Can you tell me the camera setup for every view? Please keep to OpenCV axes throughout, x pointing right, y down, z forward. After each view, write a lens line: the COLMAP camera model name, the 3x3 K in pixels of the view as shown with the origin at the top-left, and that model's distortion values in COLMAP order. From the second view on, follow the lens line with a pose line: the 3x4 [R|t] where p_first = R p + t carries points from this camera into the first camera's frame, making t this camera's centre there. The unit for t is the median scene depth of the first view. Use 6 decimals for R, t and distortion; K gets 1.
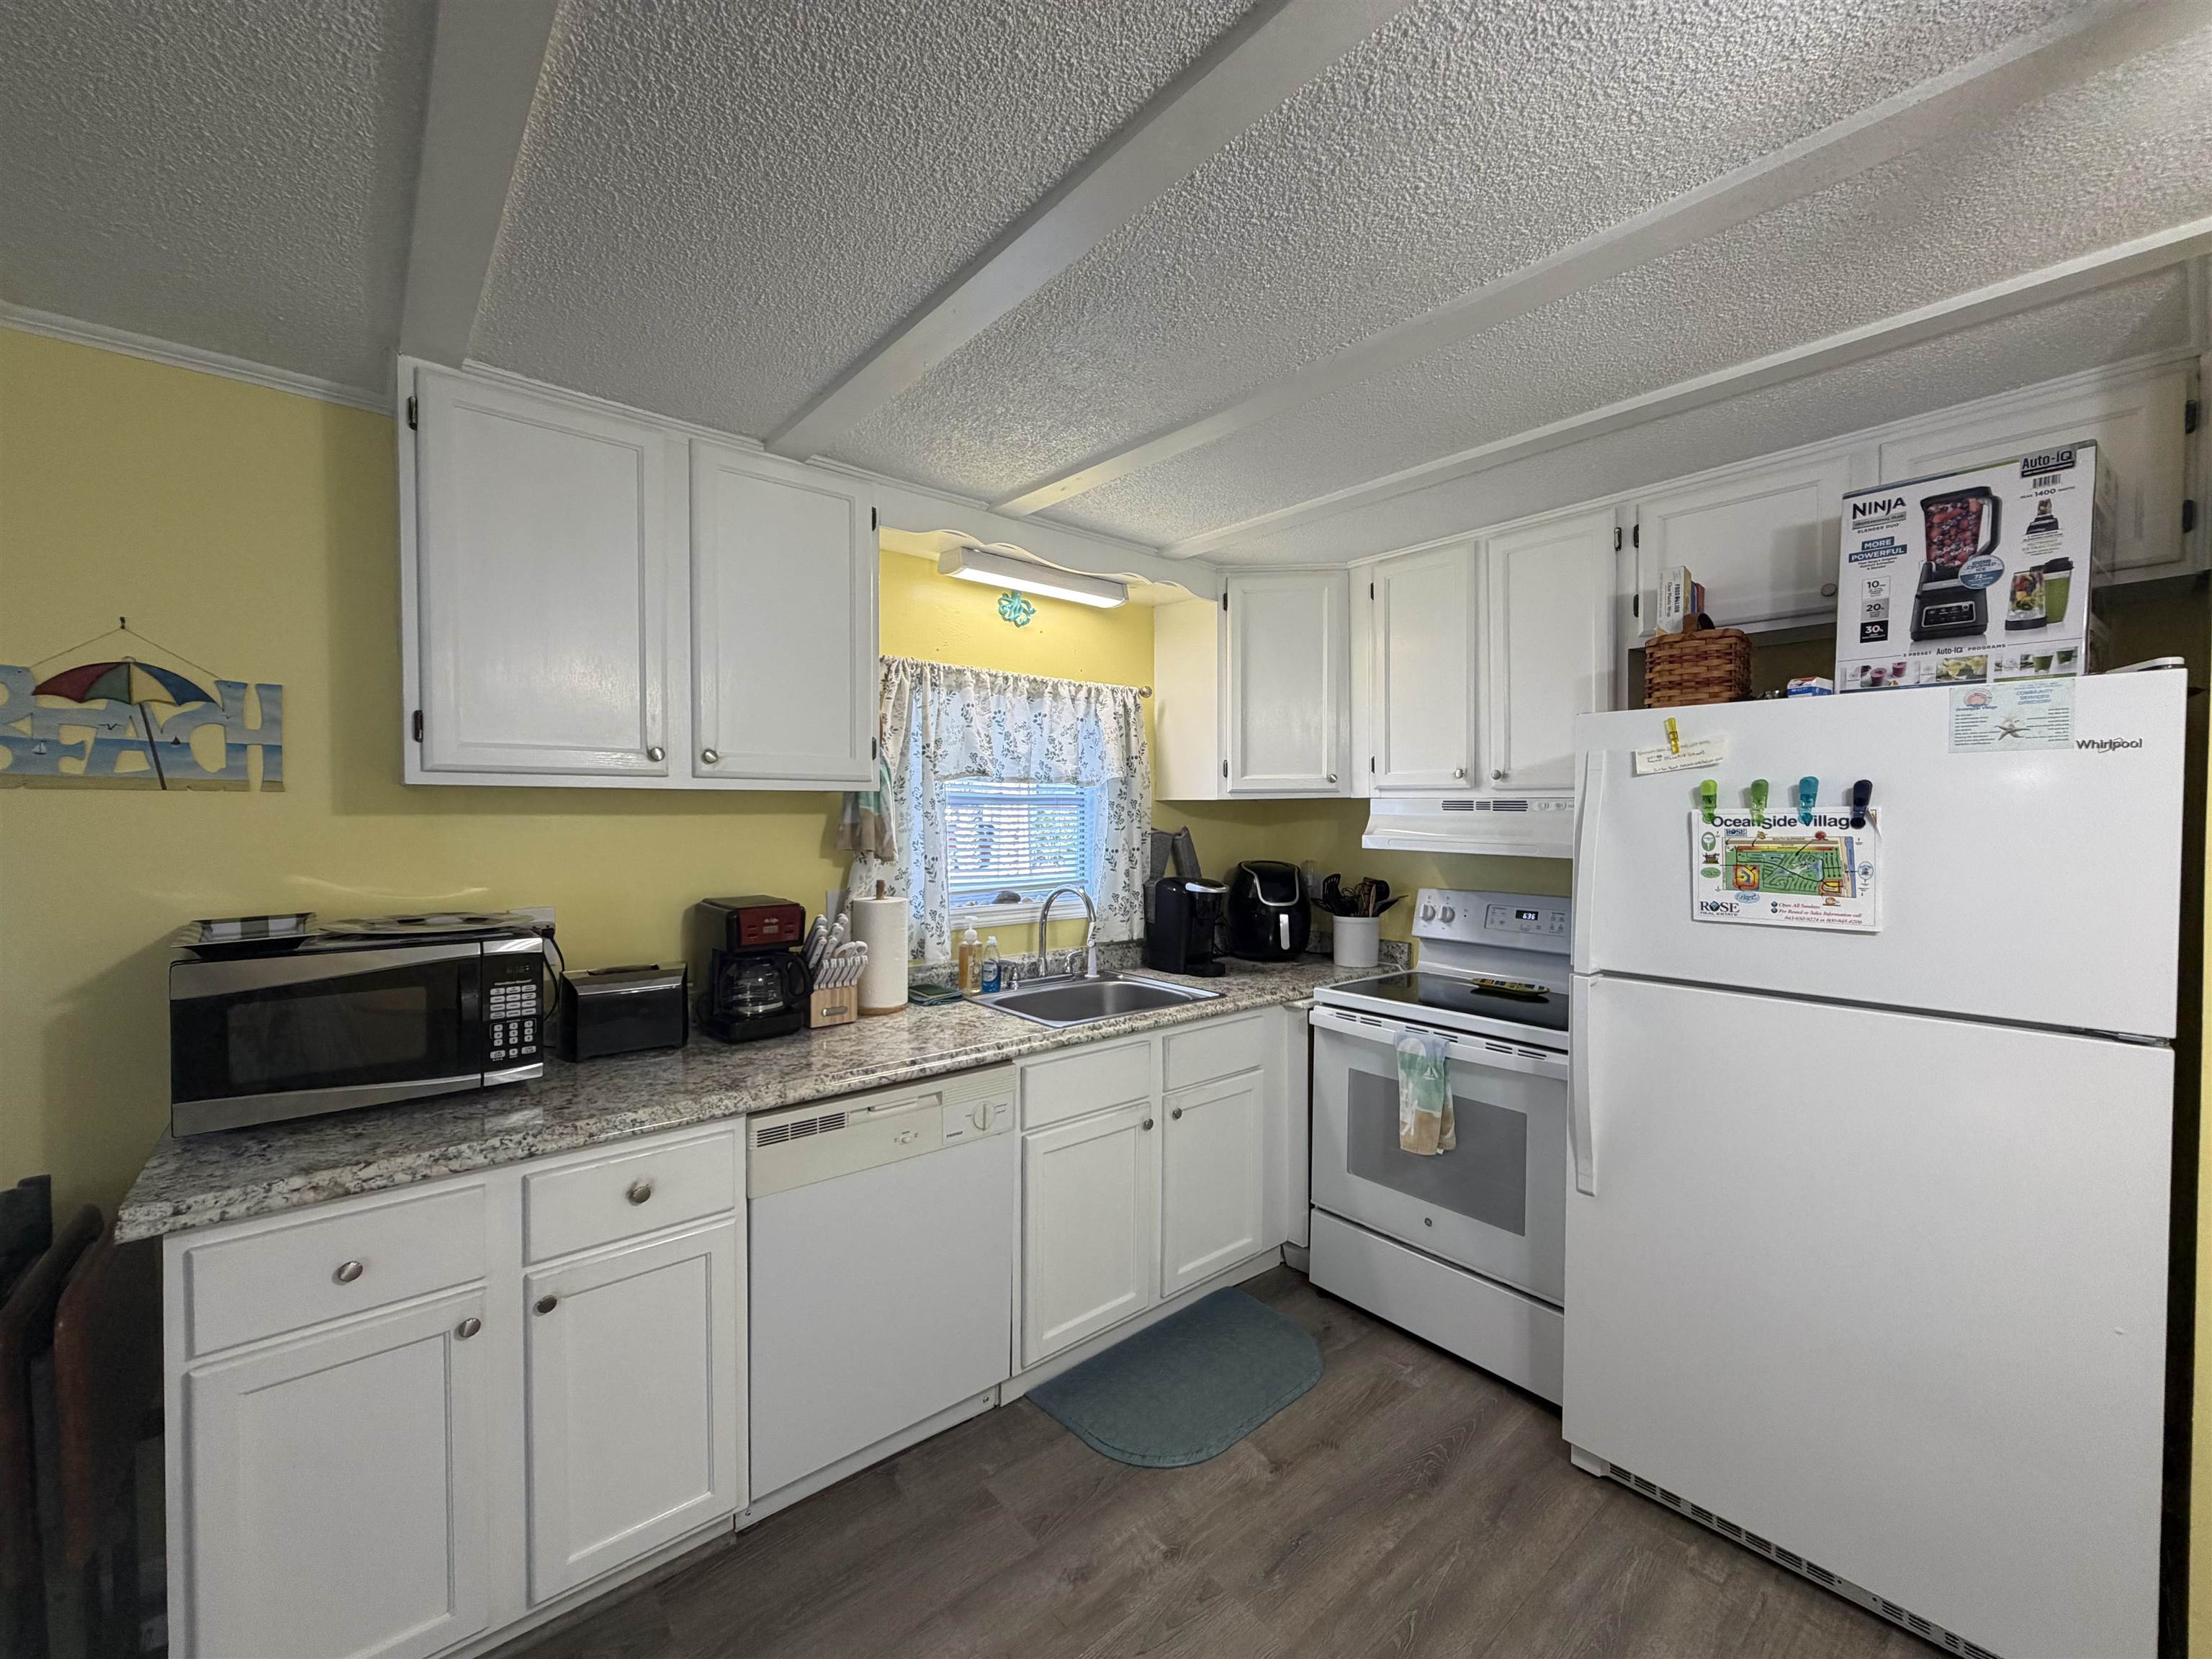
lens RADIAL K [[877.6, 0, 1100.4], [0, 877.6, 833.2], [0, 0, 1]] dist [-0.001096, -0.000261]
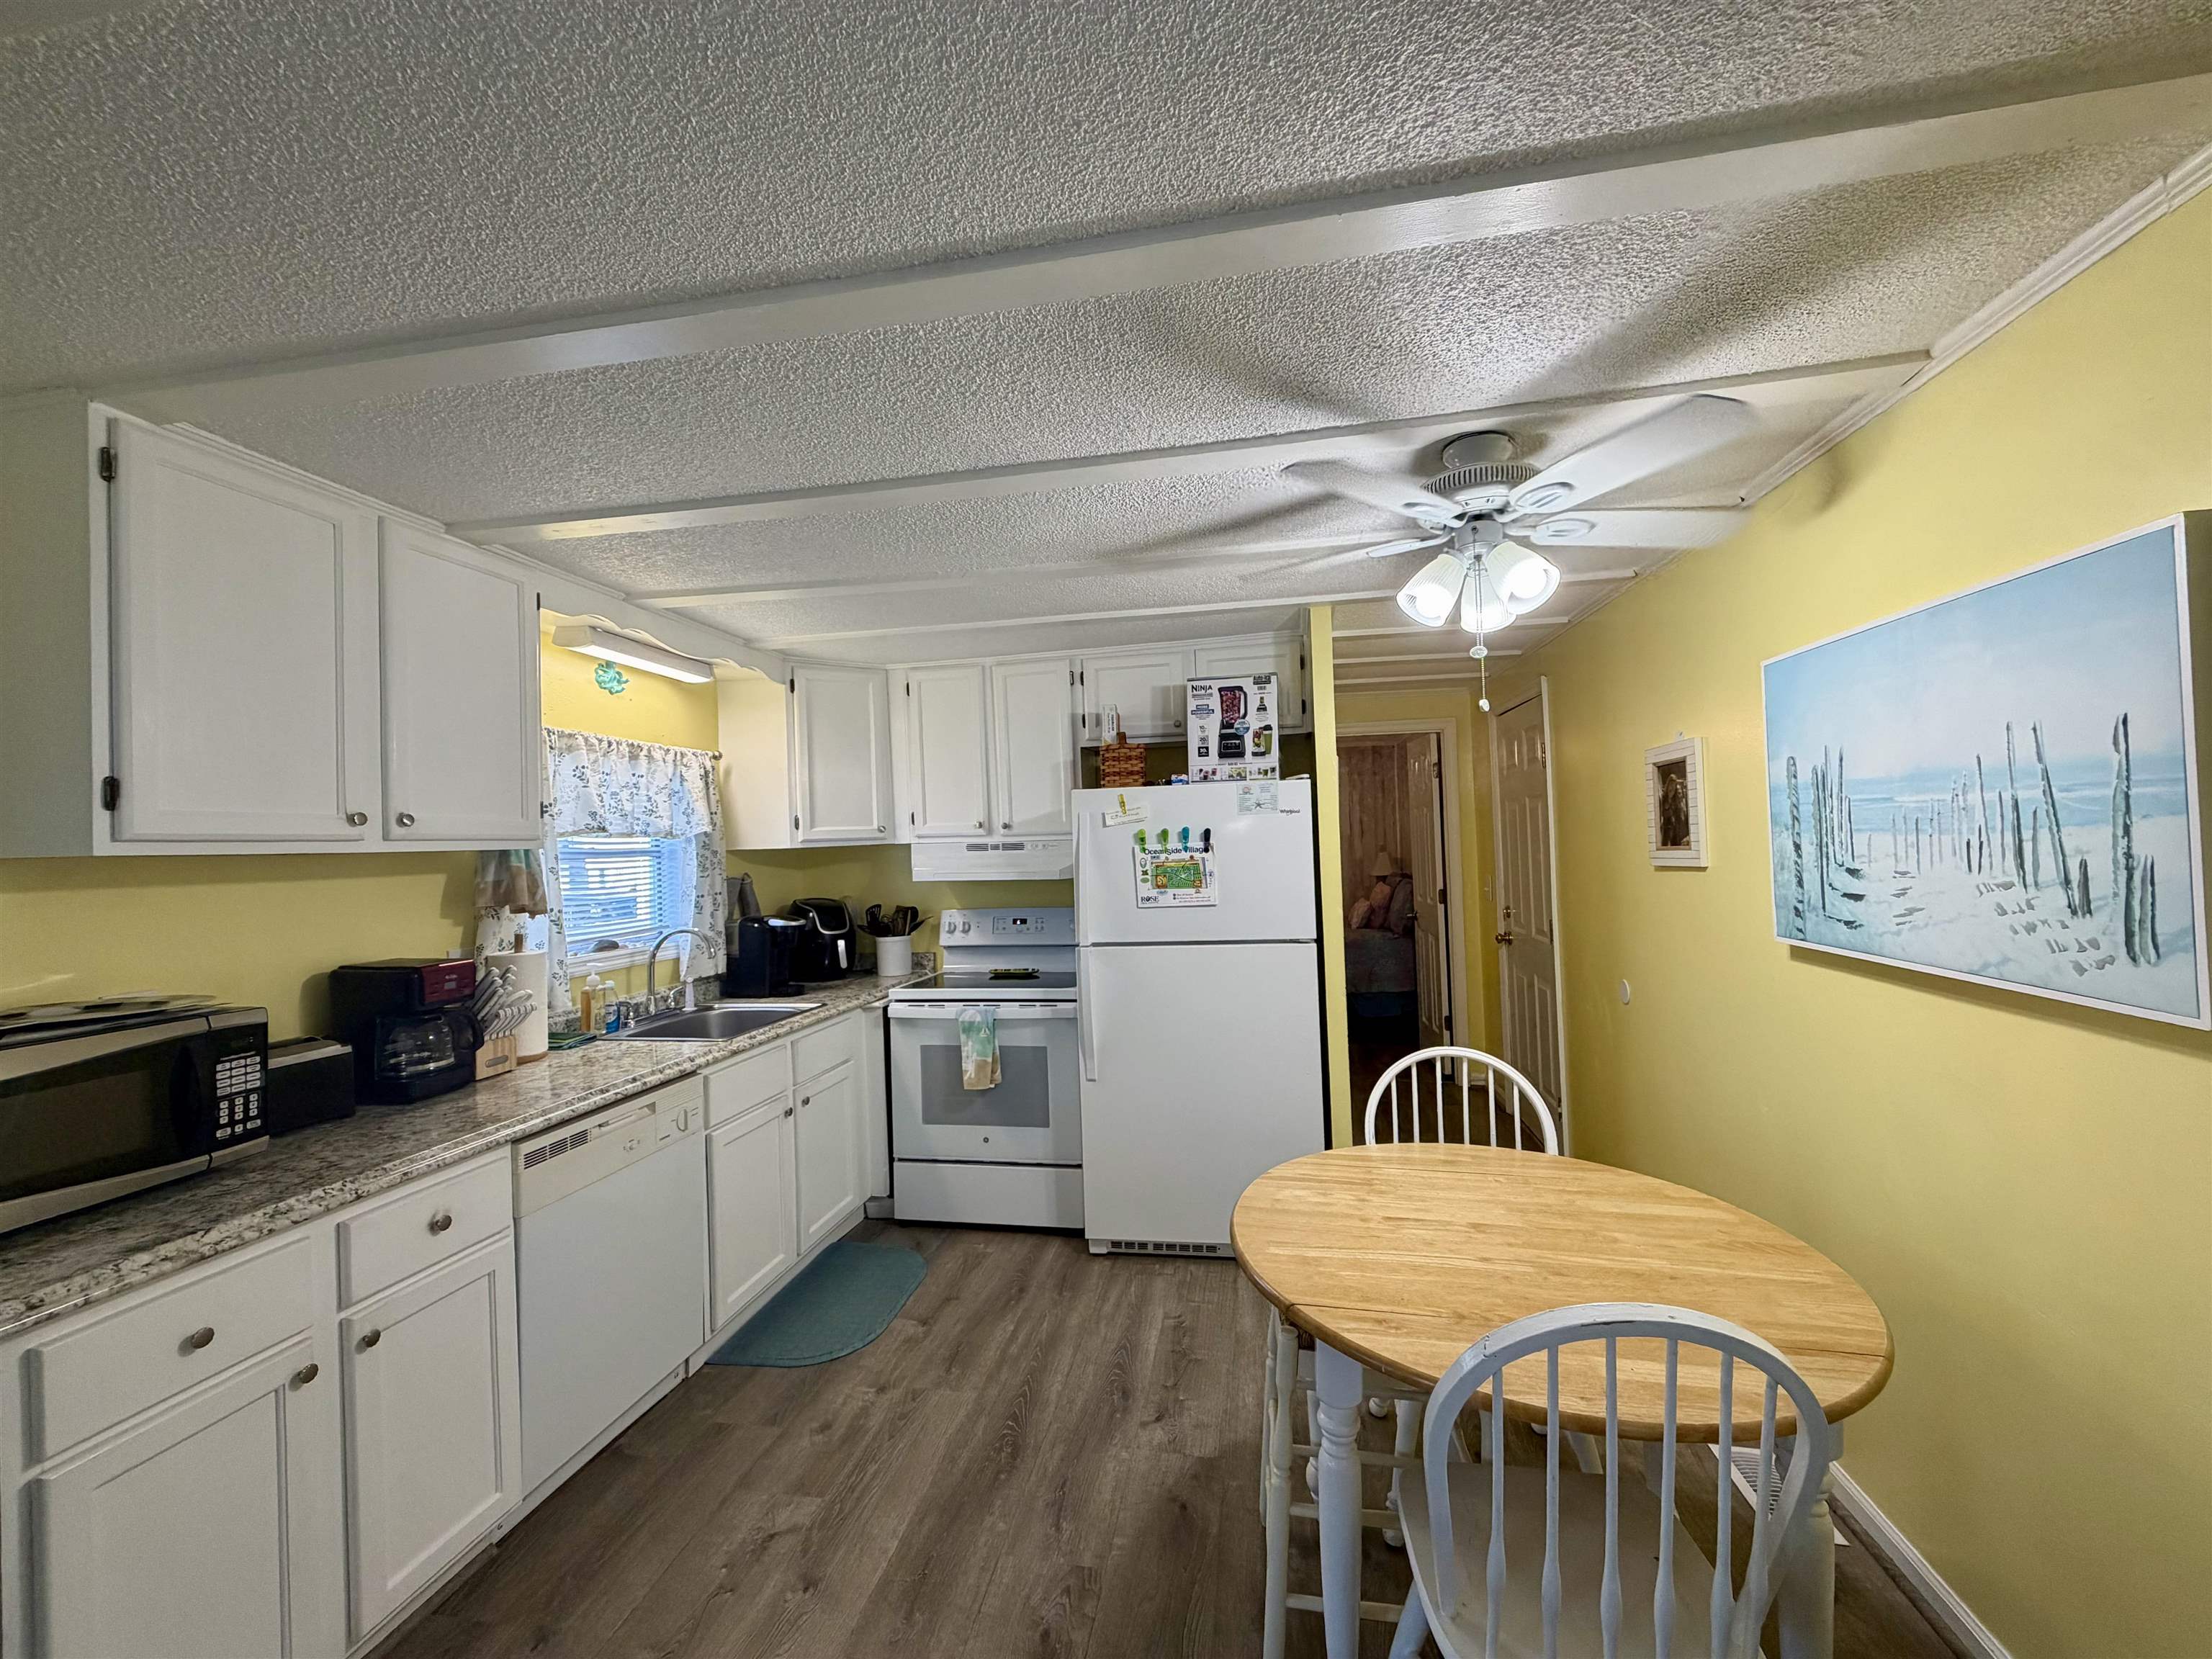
lens RADIAL K [[883.0, 0, 1098.4], [0, 883.0, 831.1], [0, 0, 1]] dist [0.001915, 0.000233]
pose [[0.779572, -0.016812, 0.626086, -0.432432], [0.049738, 0.998144, -0.035129, 0.002687], [-0.624334, 0.058525, 0.778962, -0.302682]]
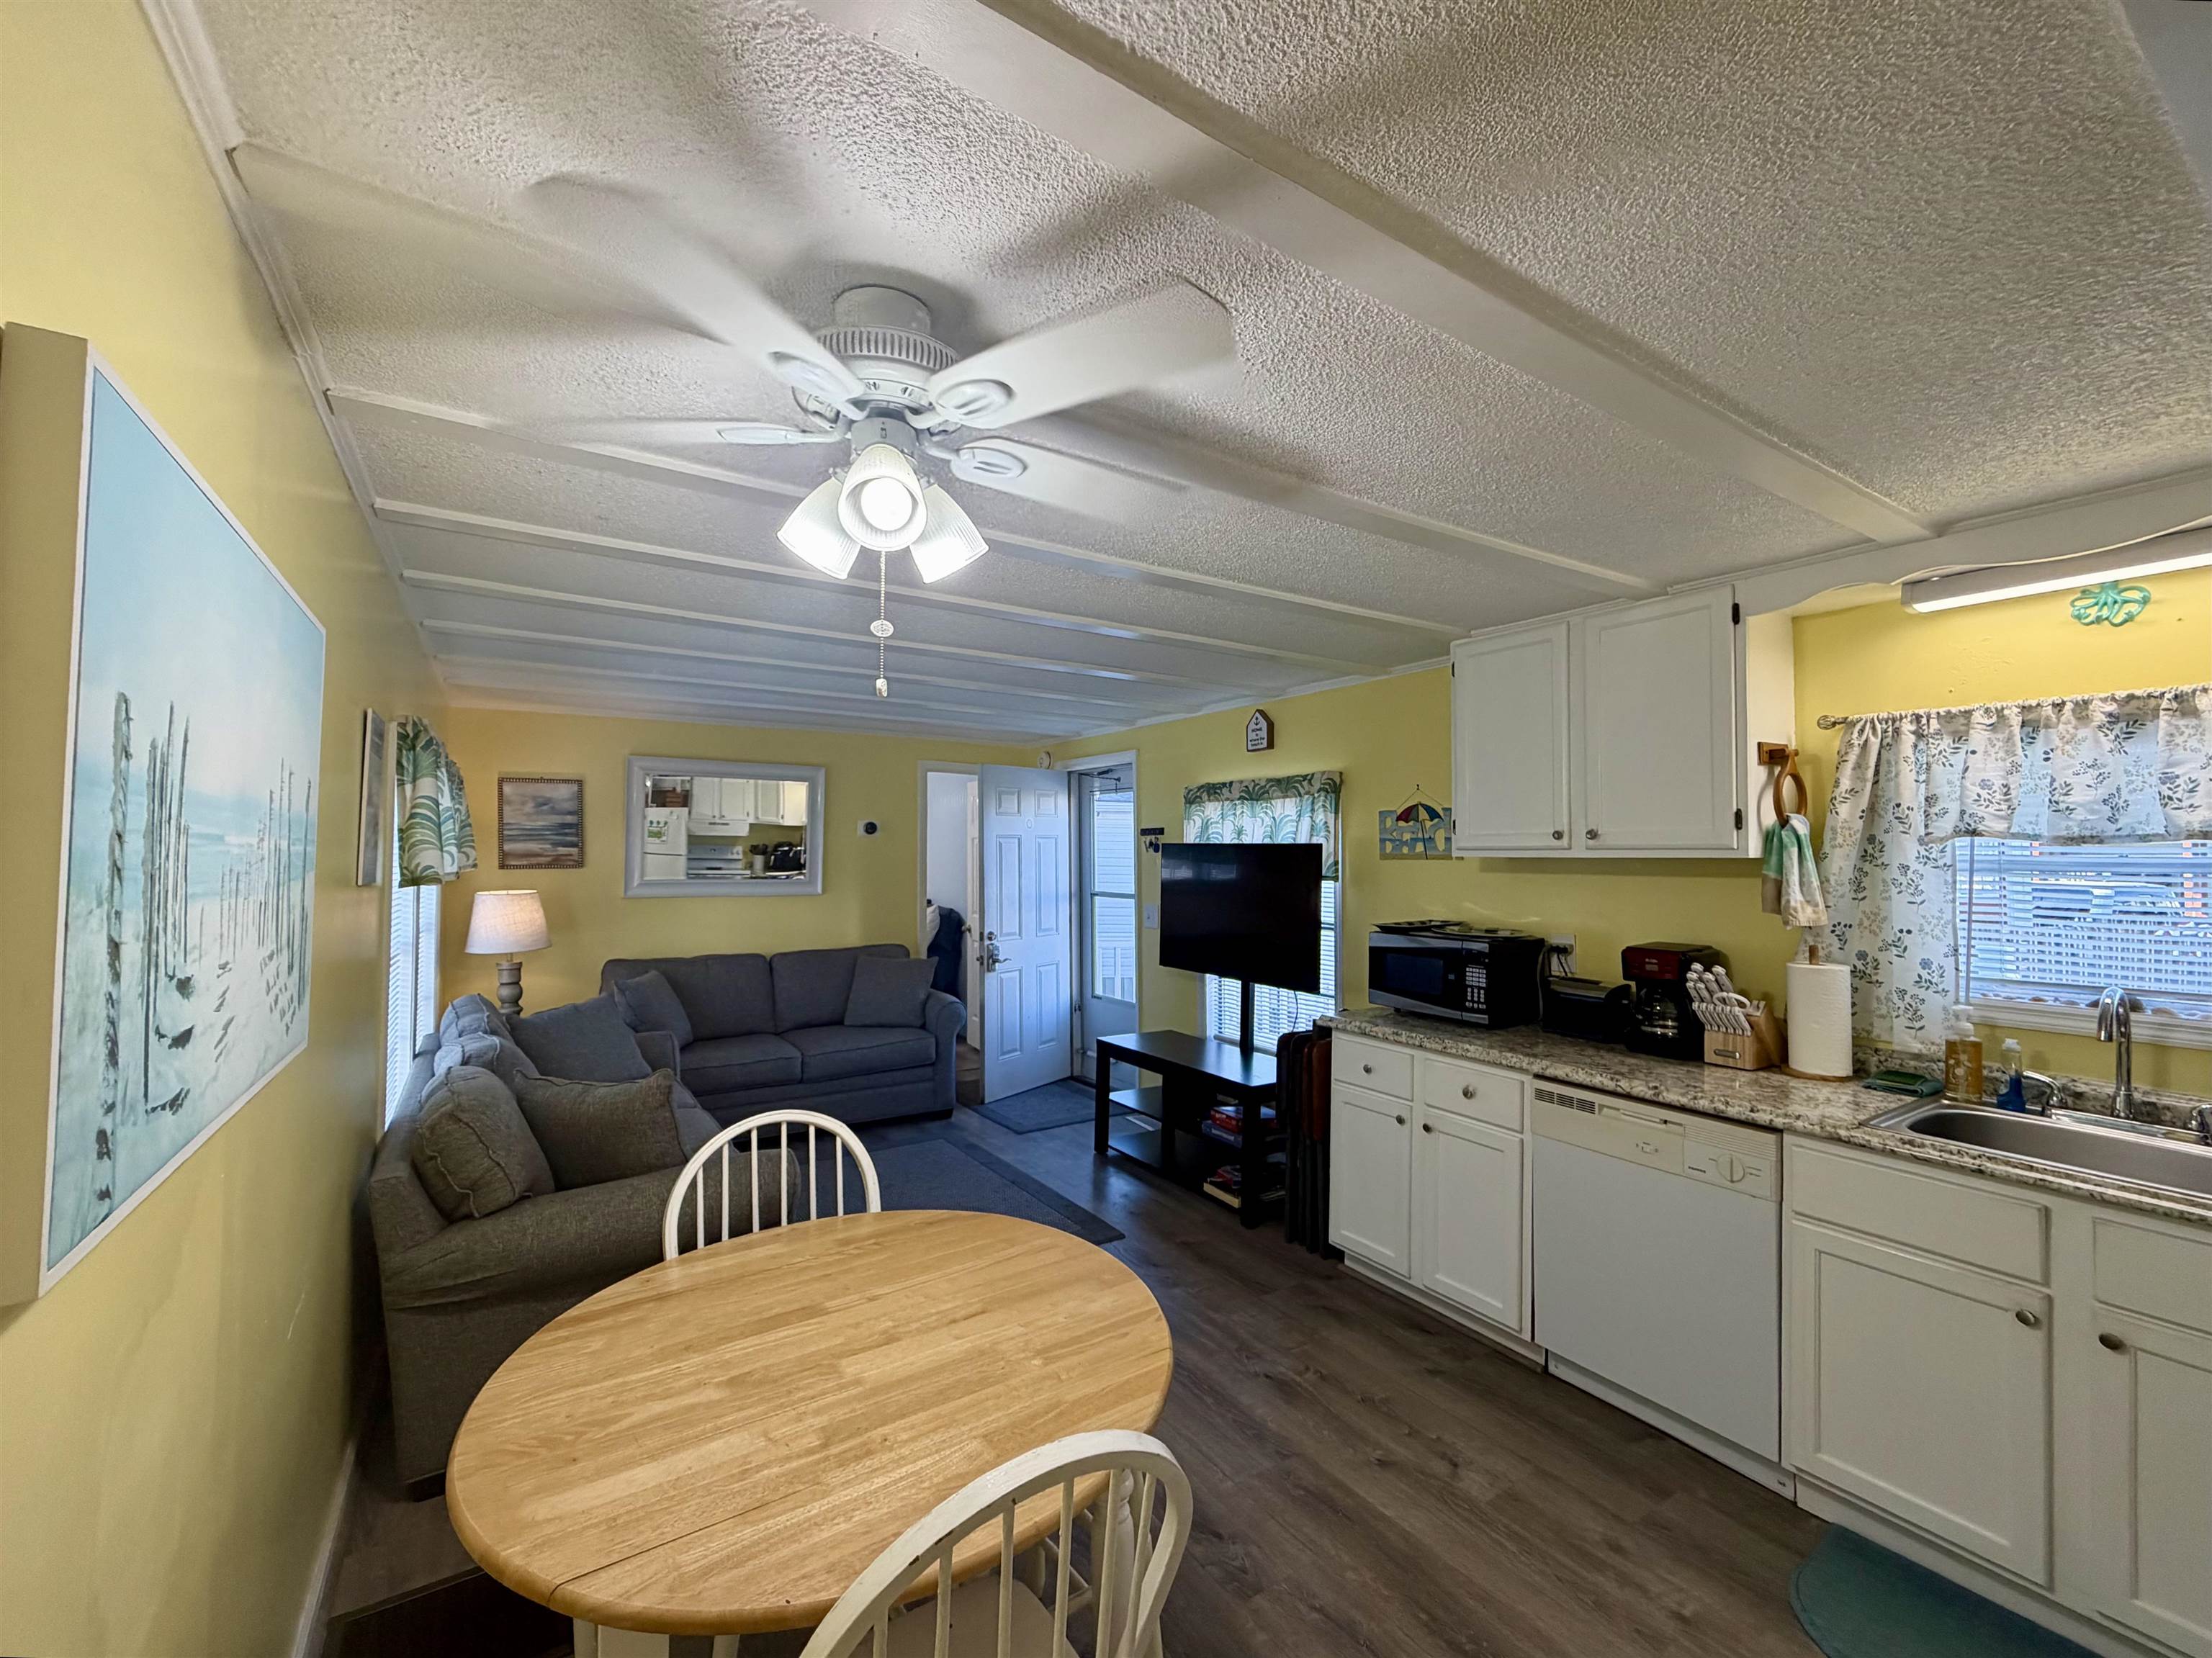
lens RADIAL K [[903.1, 0, 1102.4], [0, 903.1, 829.6], [0, 0, 1]] dist [0.001095, 0.000138]
pose [[-0.122945, -0.033006, -0.991864, 1.027722], [-0.034053, 0.998999, -0.029023, -0.024601], [0.991829, 0.030207, -0.123946, 0.371966]]
